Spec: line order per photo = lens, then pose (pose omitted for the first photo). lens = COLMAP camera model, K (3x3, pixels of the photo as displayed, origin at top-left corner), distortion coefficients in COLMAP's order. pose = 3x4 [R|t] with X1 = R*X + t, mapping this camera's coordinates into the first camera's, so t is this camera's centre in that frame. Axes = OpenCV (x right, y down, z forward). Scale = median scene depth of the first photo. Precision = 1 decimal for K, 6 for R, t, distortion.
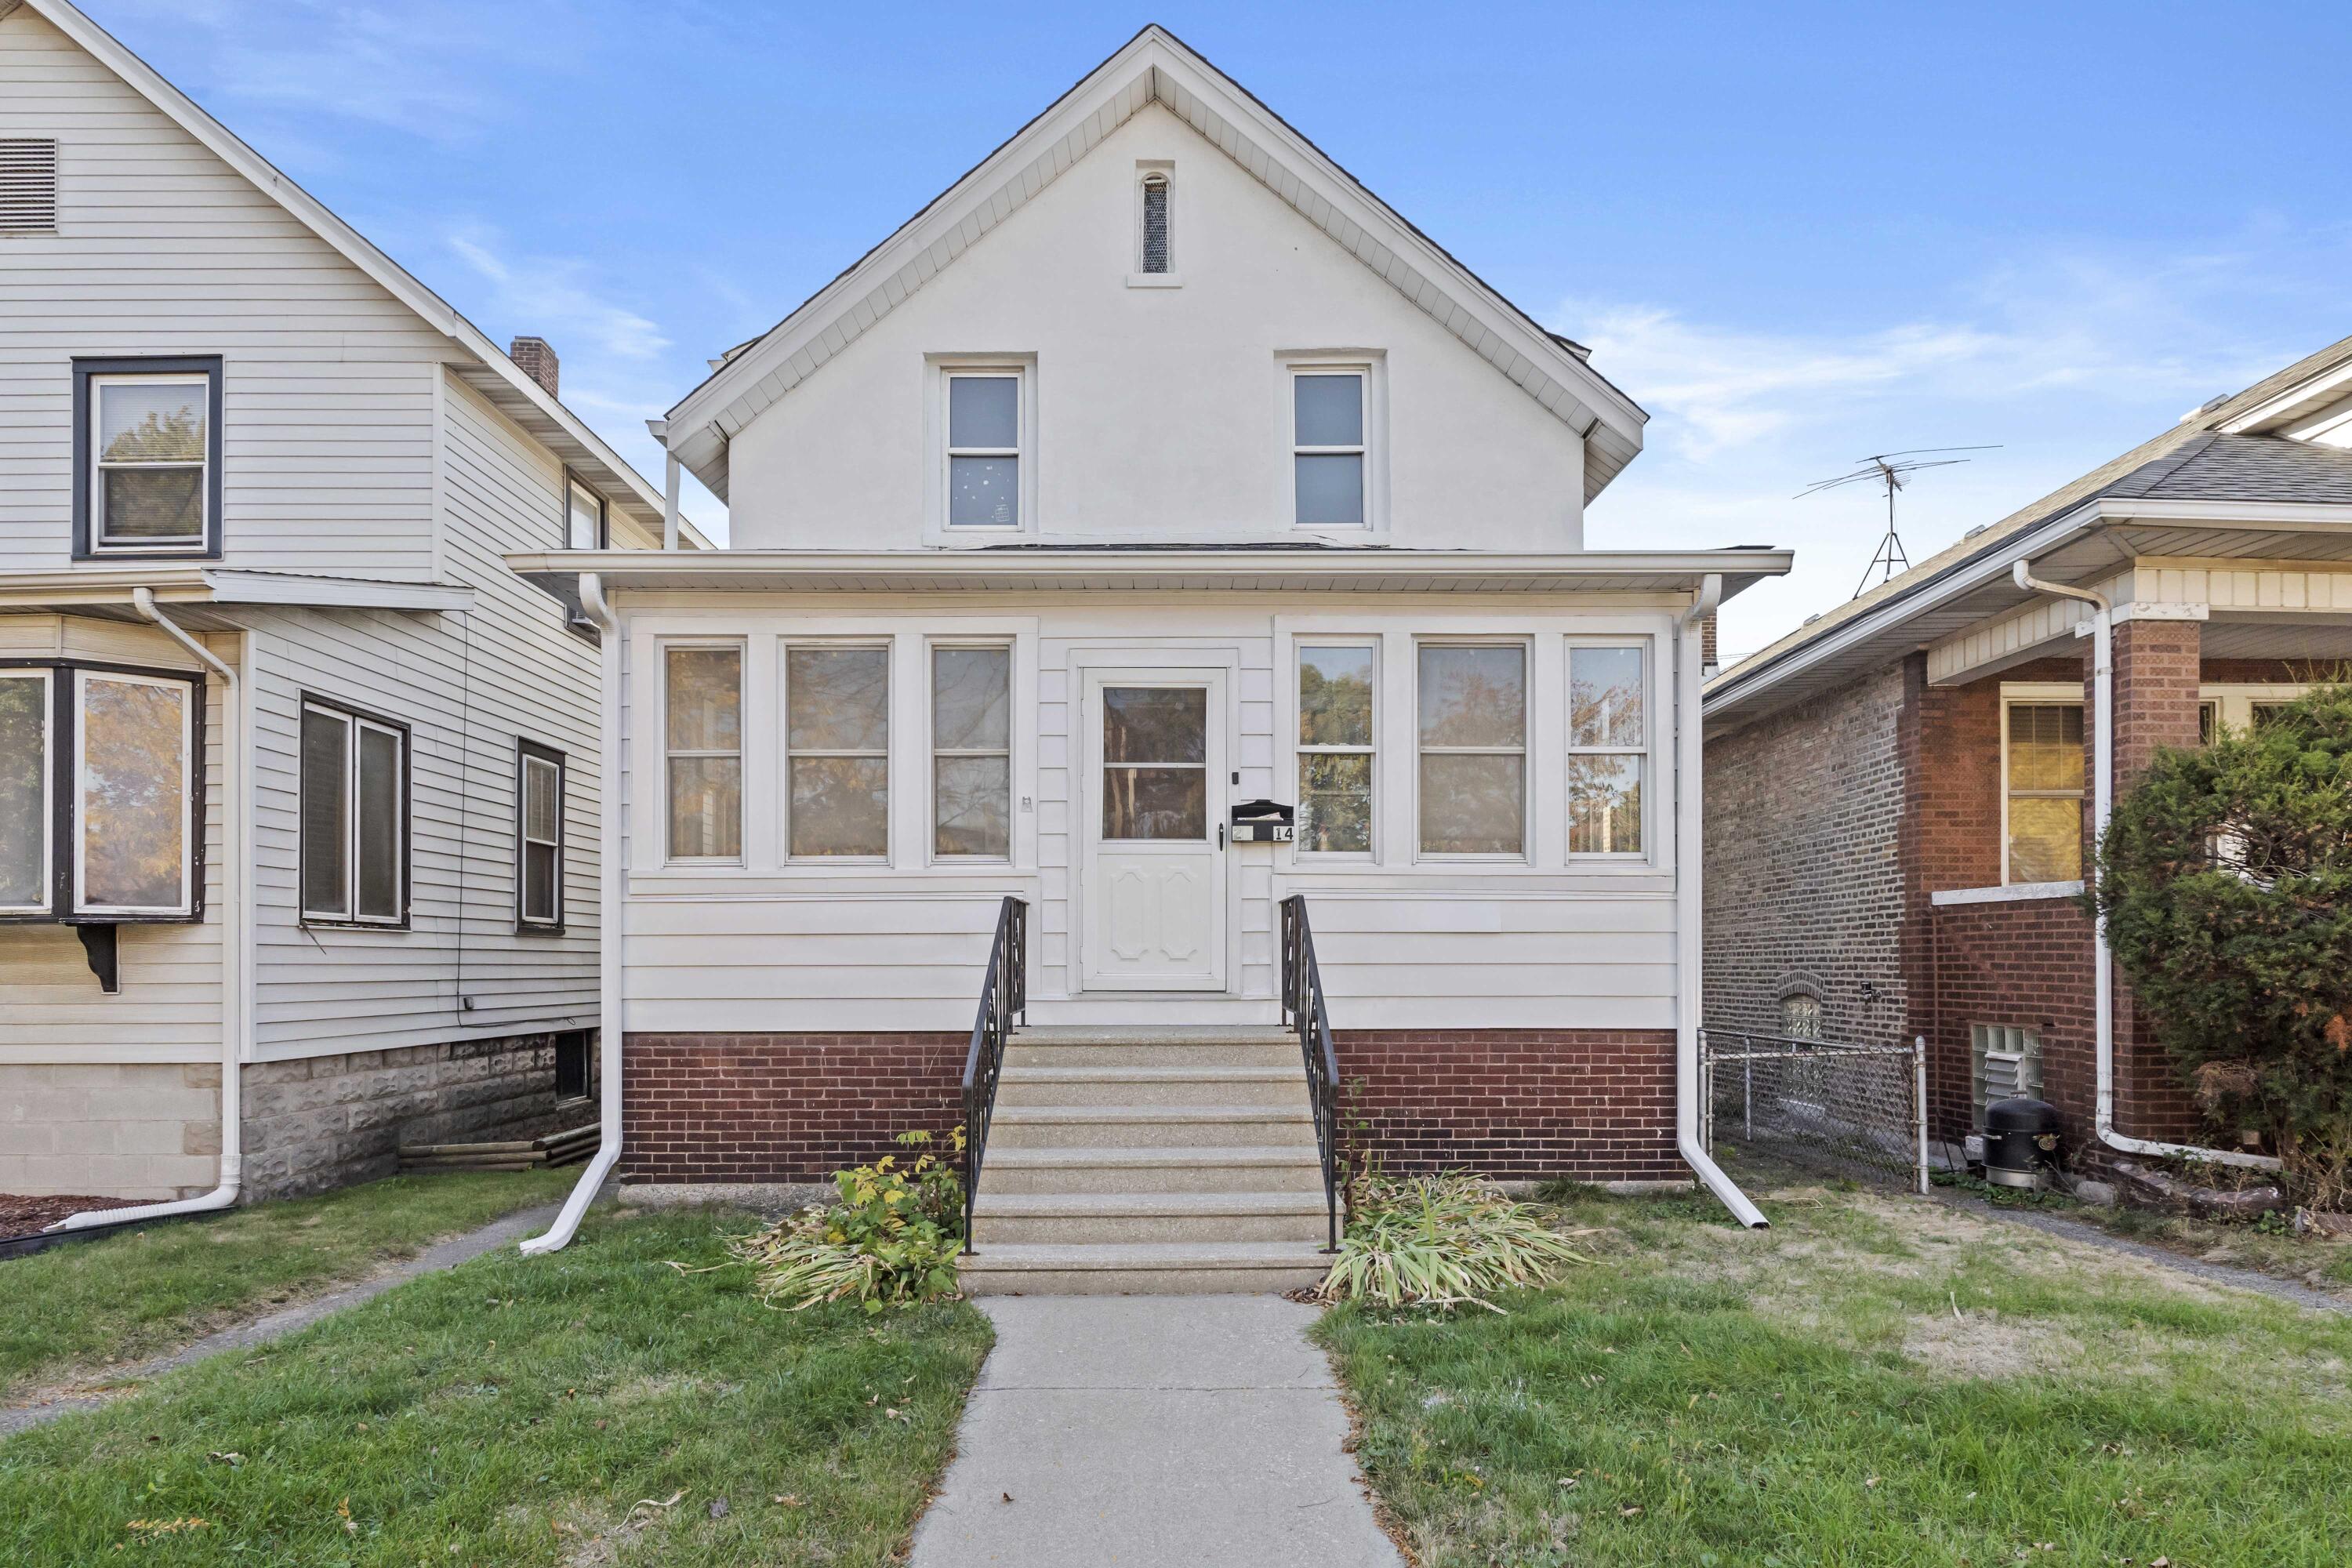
lens RADIAL K [[1323.8, 0, 1171.3], [0, 1323.8, 767.4], [0, 0, 1]] dist [-0.001324, -0.004480]
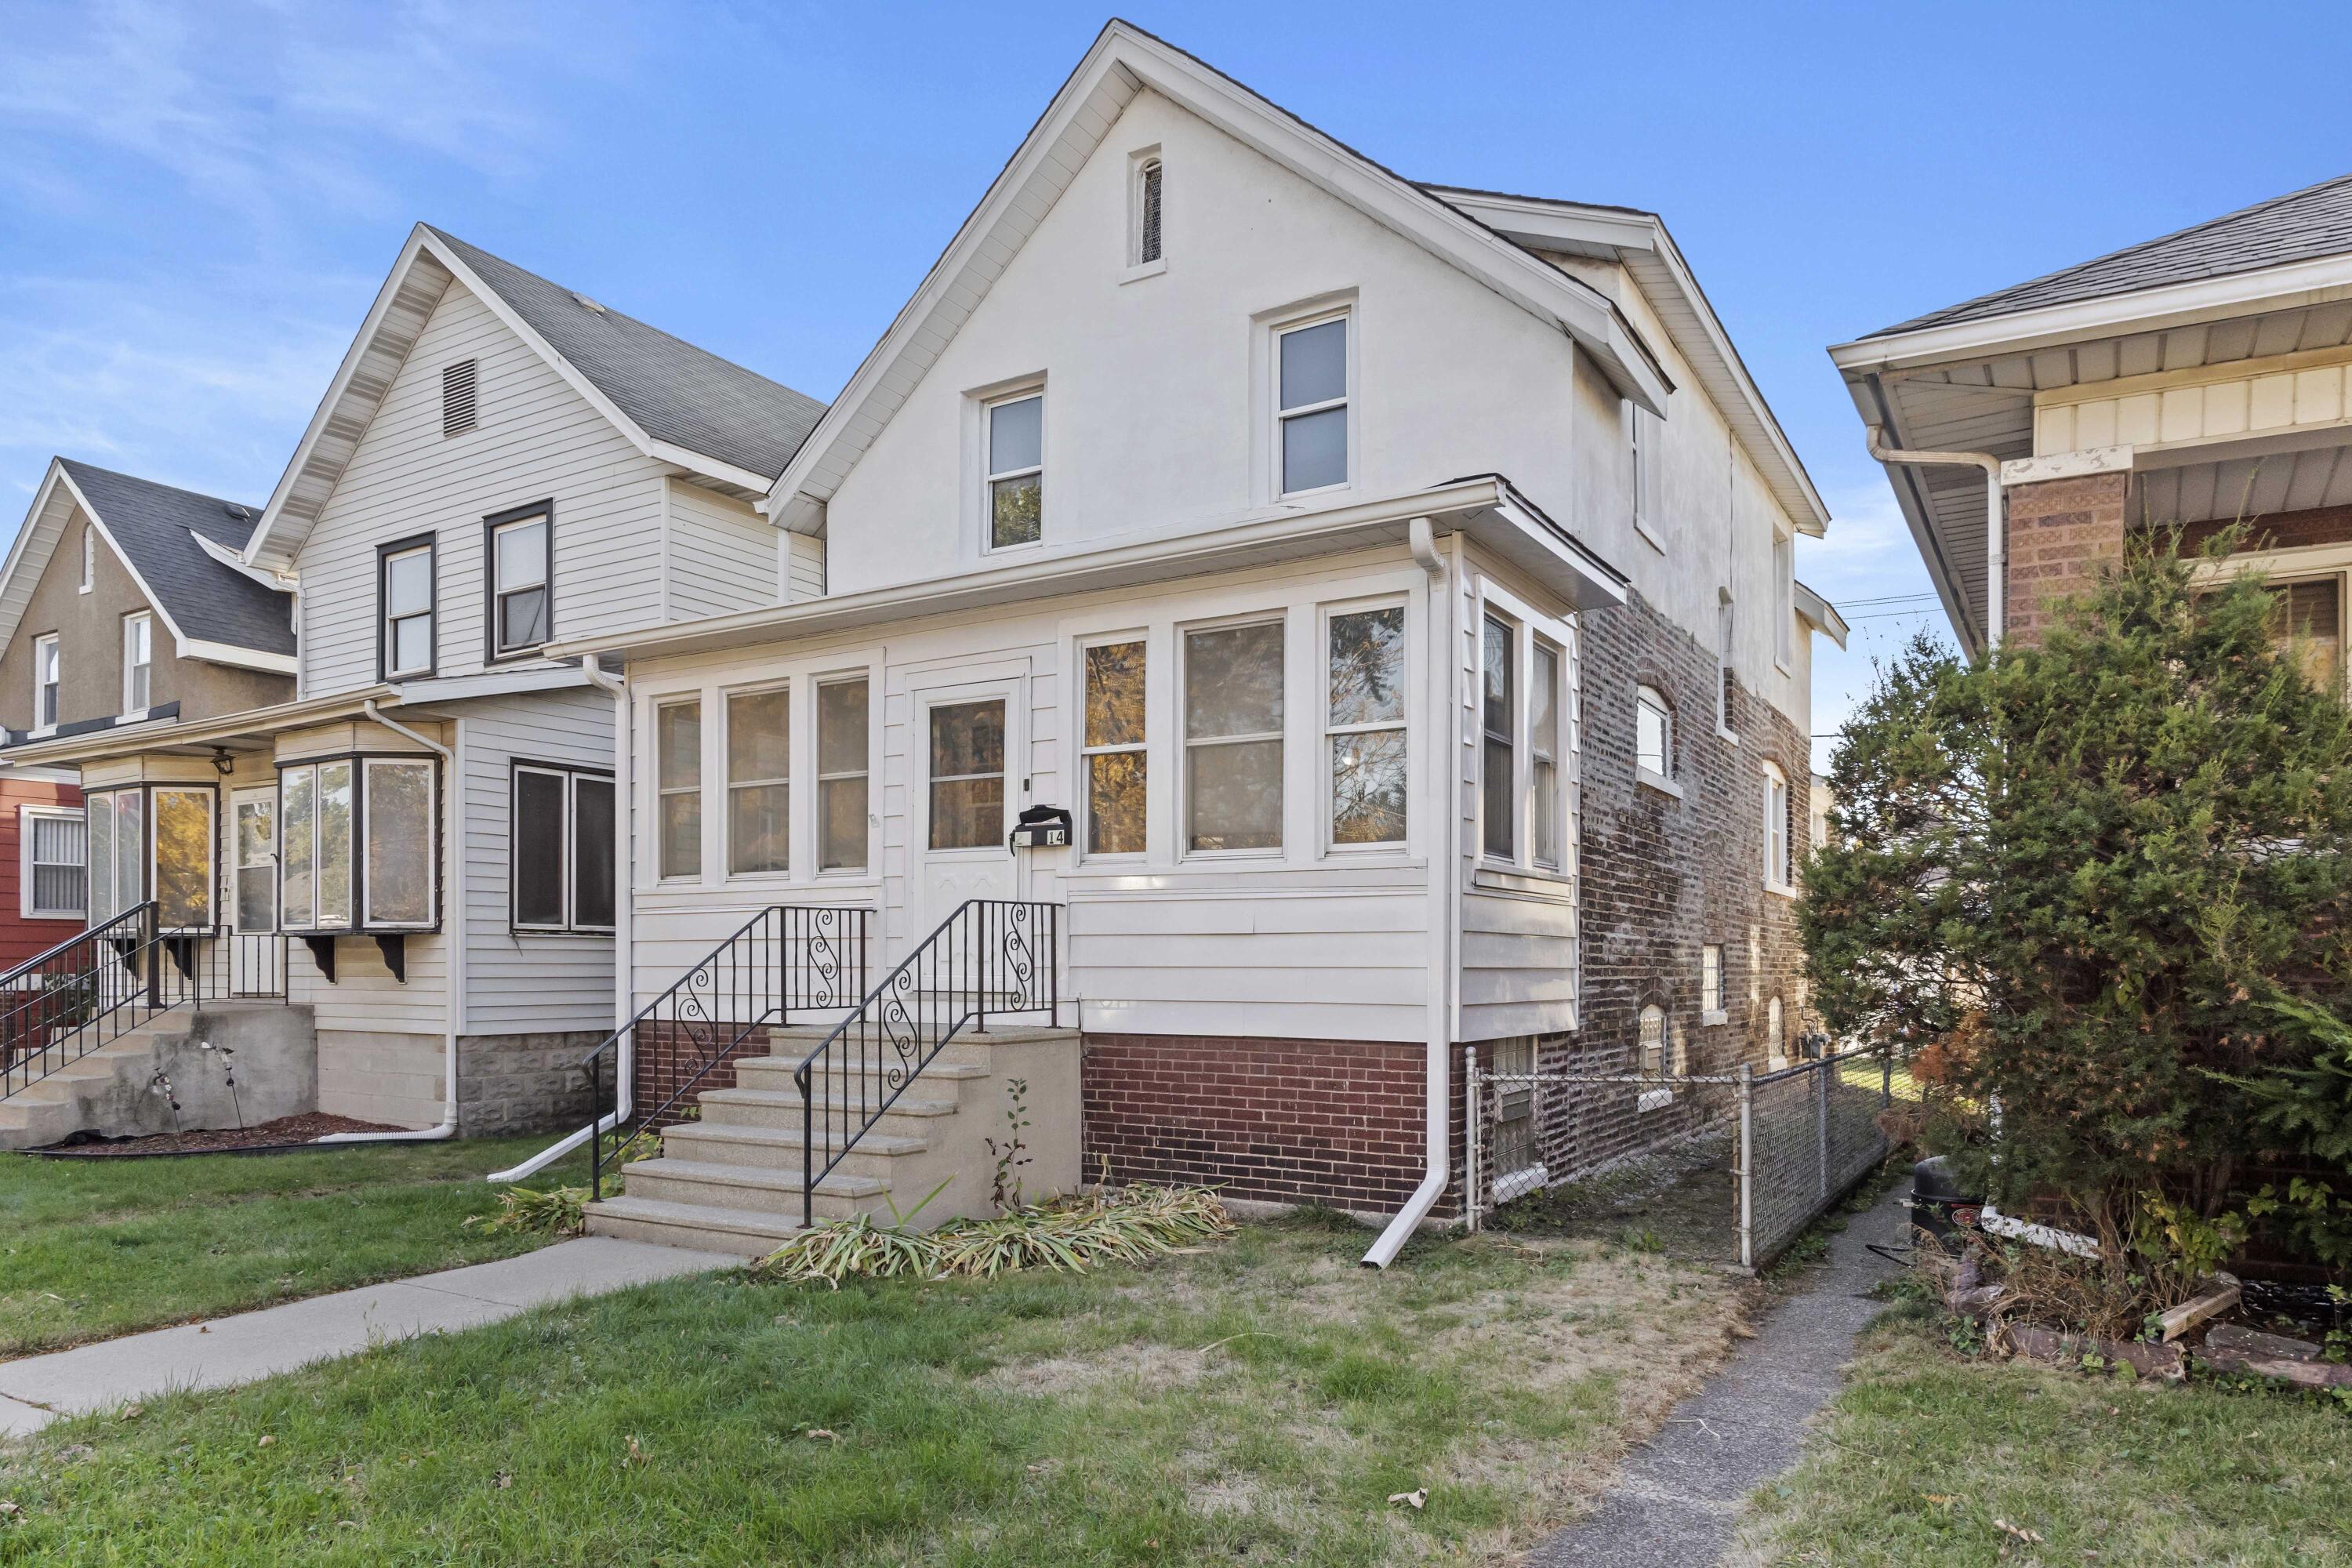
lens RADIAL K [[1503.2, 0, 1166.3], [0, 1503.2, 731.5], [0, 0, 1]] dist [-0.008412, 0.000584]
pose [[0.844798, -0.078649, -0.529274, 0.761425], [0.075971, 0.996748, -0.026854, 0.006893], [0.529665, -0.017524, 0.848026, 0.073918]]
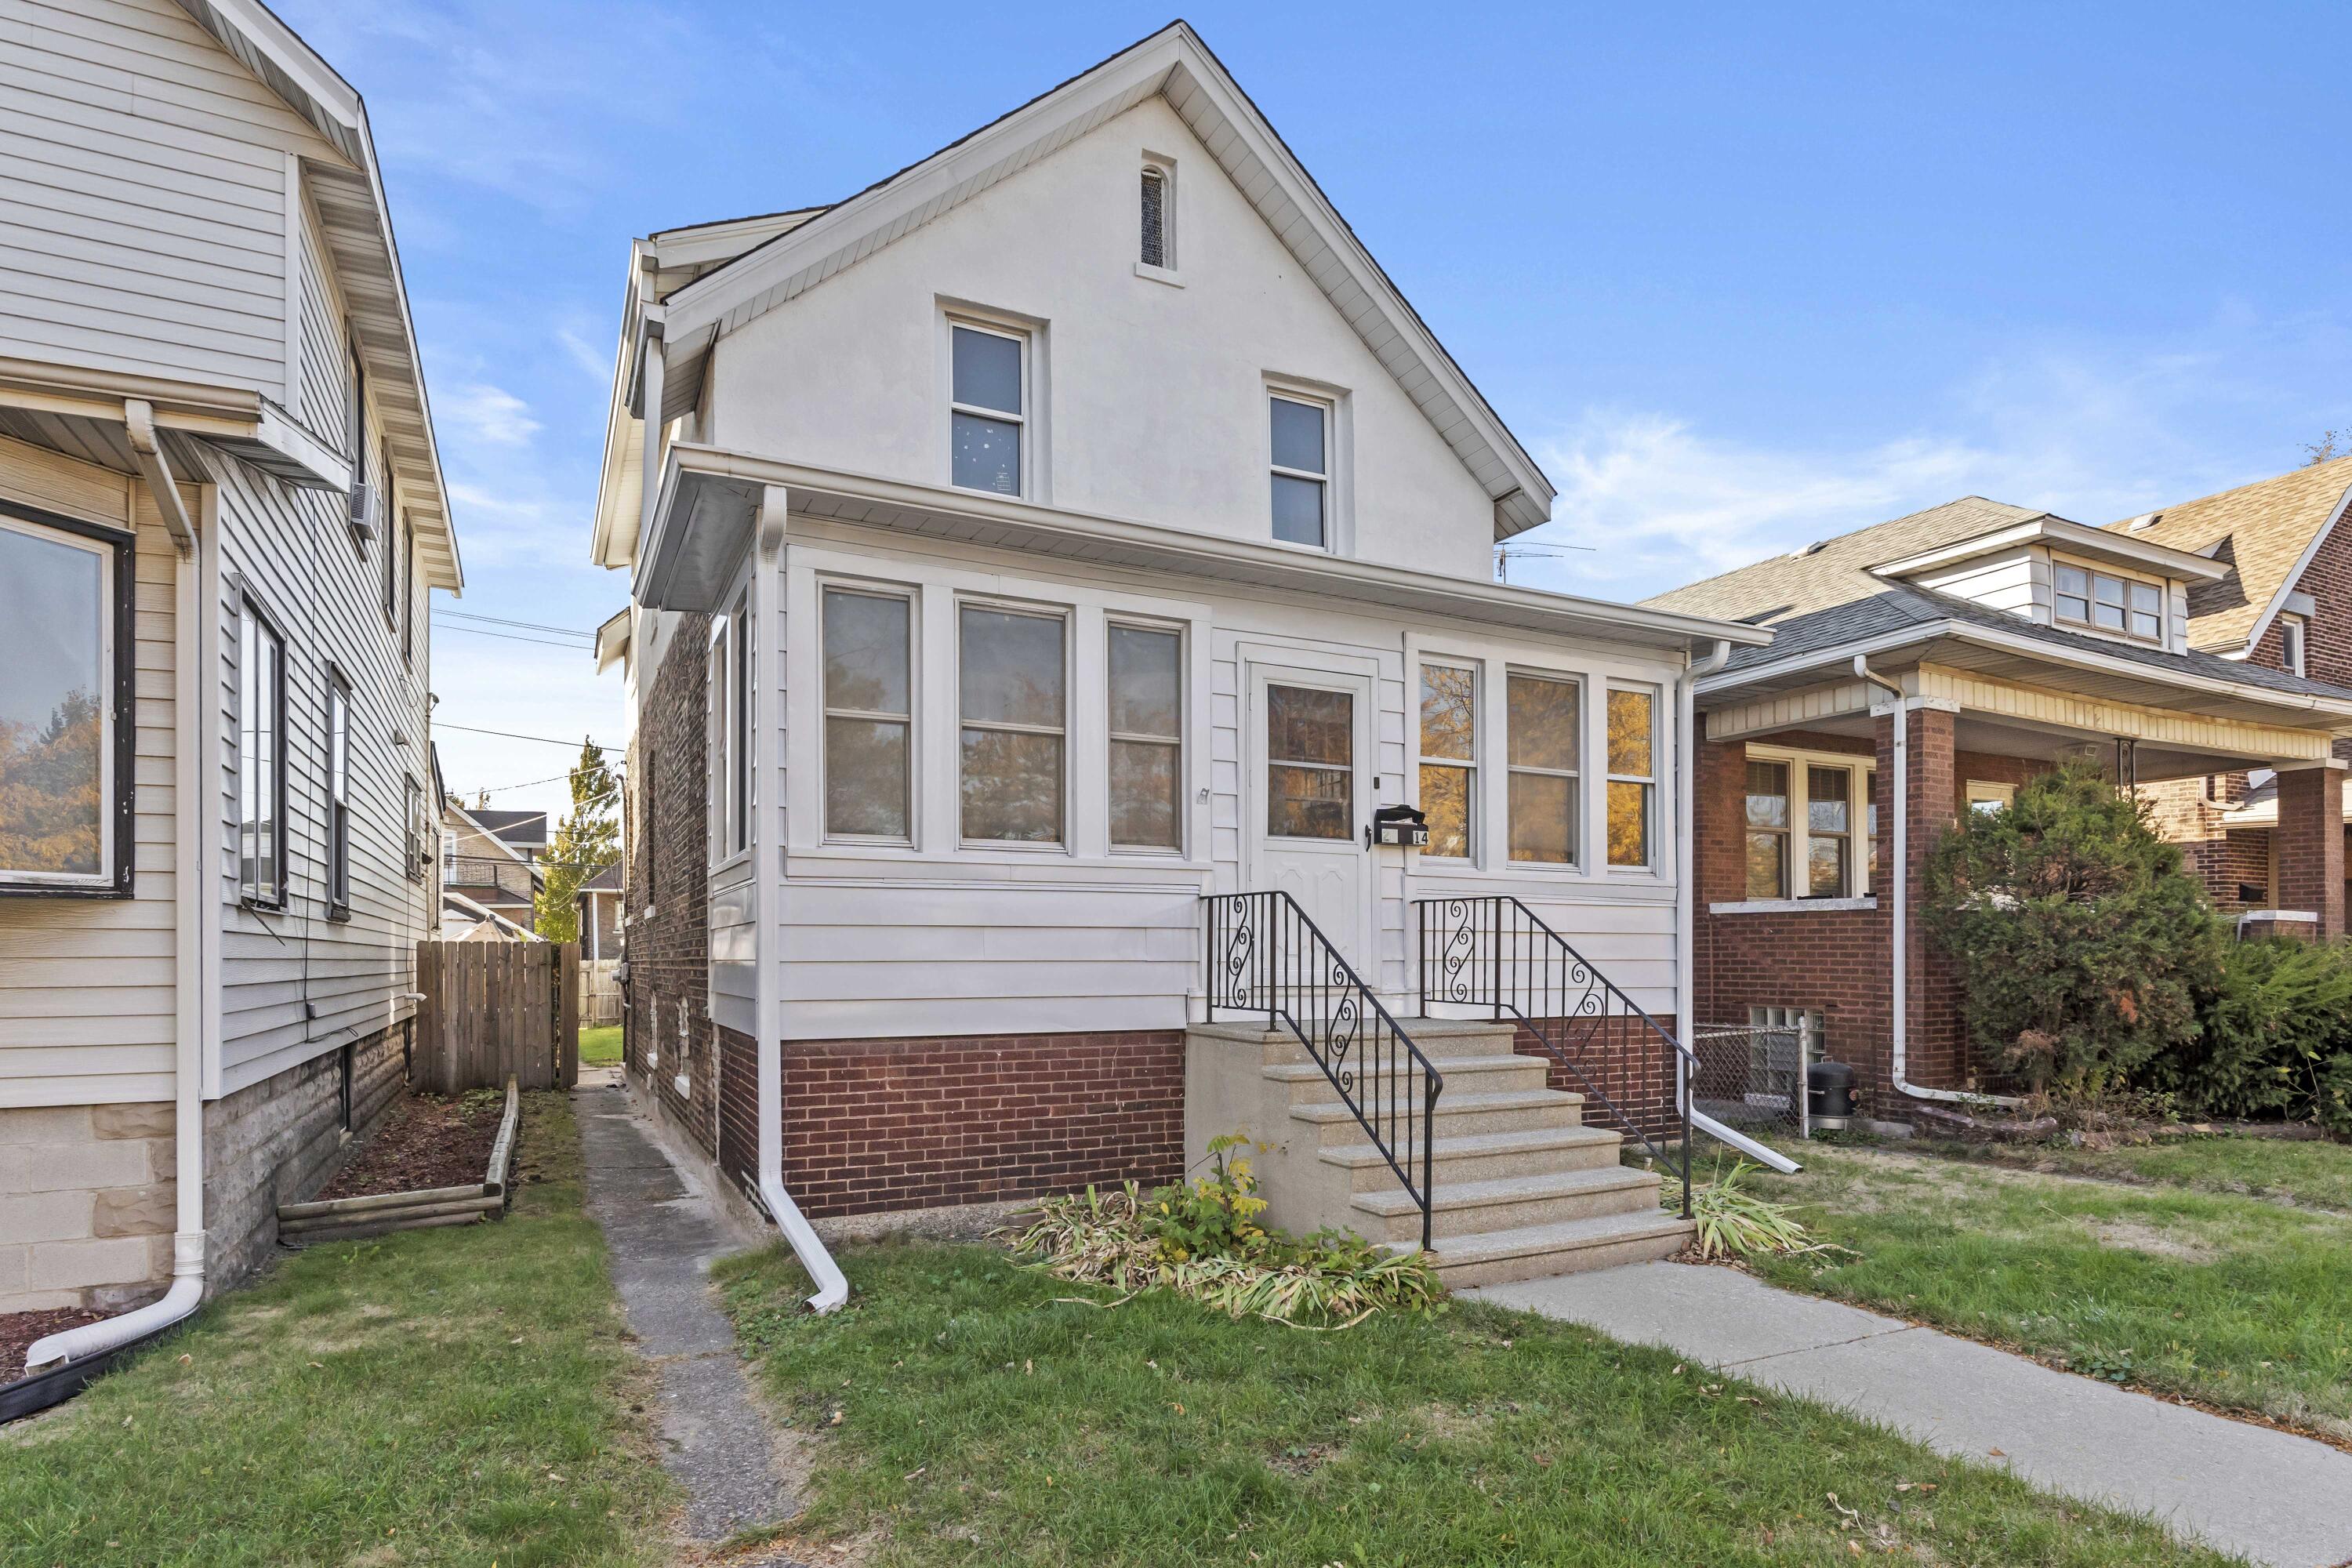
lens RADIAL K [[1280.2, 0, 1165.1], [0, 1280.2, 776.4], [0, 0, 1]] dist [-0.003917, -0.000197]
pose [[0.891647, 0.065025, 0.448037, -0.558443], [-0.068332, 0.997624, -0.008801, 0.023685], [-0.447545, -0.022768, 0.893972, 0.170121]]
